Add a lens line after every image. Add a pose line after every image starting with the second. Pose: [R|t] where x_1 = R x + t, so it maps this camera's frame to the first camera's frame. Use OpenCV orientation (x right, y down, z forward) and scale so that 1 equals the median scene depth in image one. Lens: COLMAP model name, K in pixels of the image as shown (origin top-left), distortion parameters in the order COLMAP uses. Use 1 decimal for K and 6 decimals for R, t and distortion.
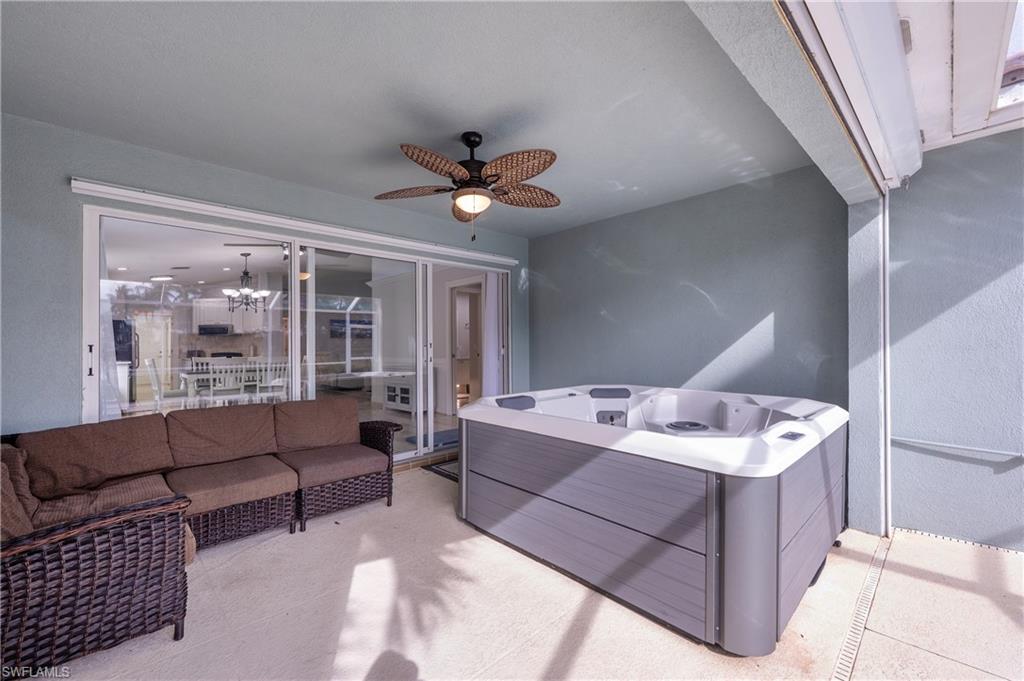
lens RADIAL K [[419.7, 0, 516.2], [0, 419.7, 350.9], [0, 0, 1]] dist [0.000406, 0.000356]
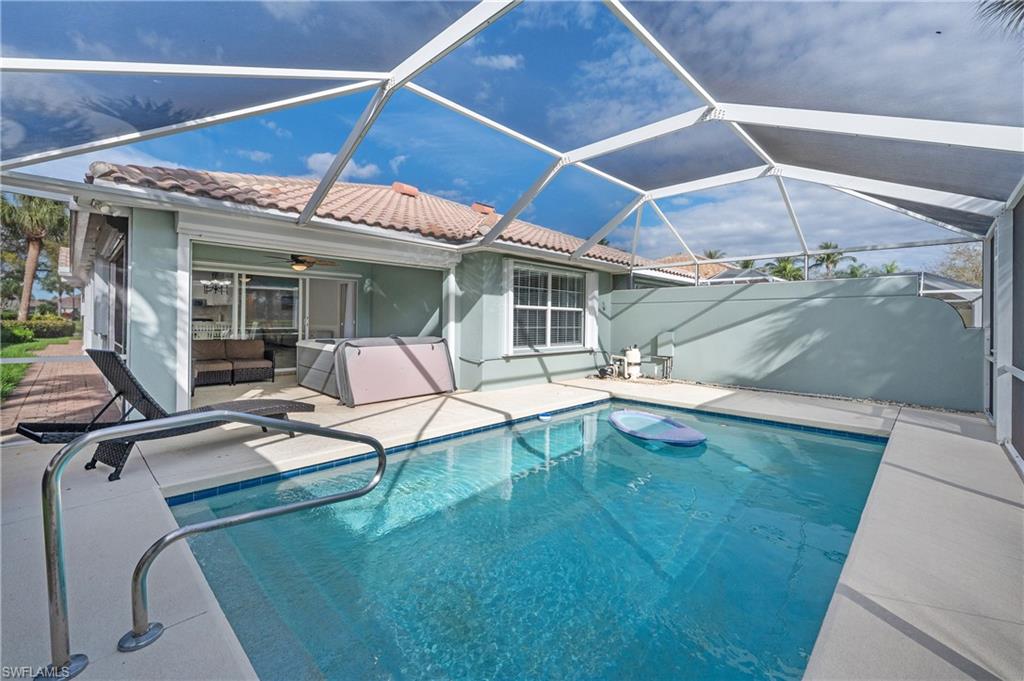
lens RADIAL K [[429.4, 0, 523.3], [0, 429.4, 326.5], [0, 0, 1]] dist [0.000866, 0.000159]
pose [[0.998604, 0.020974, 0.048483, 0.833042], [-0.021443, 0.999728, 0.009185, -0.013104], [-0.048277, -0.010212, 0.998782, -1.277295]]
